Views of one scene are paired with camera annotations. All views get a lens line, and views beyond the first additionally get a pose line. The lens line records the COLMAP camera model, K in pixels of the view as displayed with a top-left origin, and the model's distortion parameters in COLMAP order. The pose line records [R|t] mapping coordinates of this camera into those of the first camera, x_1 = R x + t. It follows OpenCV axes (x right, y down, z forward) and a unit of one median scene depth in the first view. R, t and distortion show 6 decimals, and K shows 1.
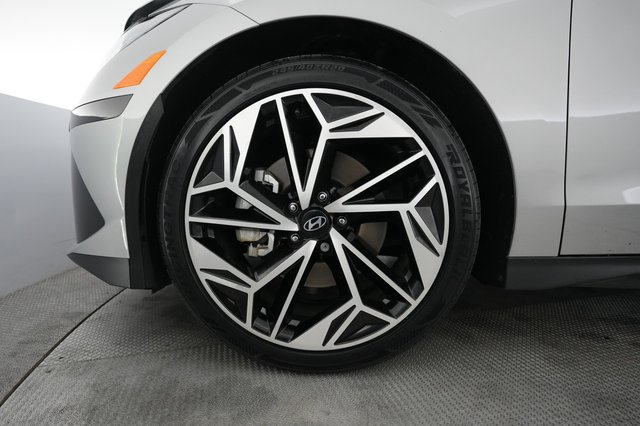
lens RADIAL K [[378.3, 0, 317.6], [0, 378.3, 211.9], [0, 0, 1]] dist [0.018727, 0.000135]
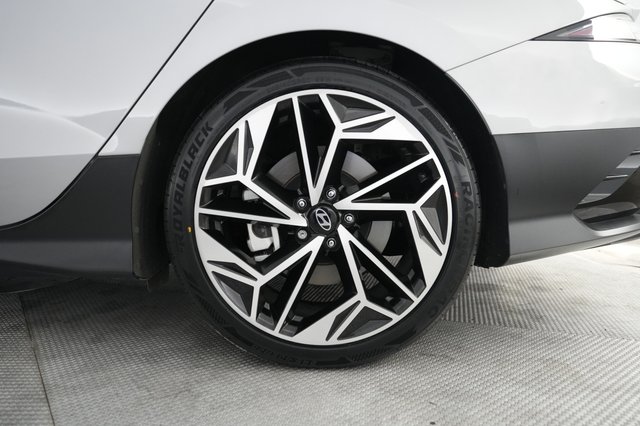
lens RADIAL K [[456.9, 0, 322.7], [0, 456.9, 212.3], [0, 0, 1]] dist [0.002012, -0.000065]
pose [[0.996961, 0.040672, 0.066445, -0.092945], [-0.039098, 0.998927, -0.024834, 0.041296], [-0.067384, 0.022161, 0.997481, -0.233318]]
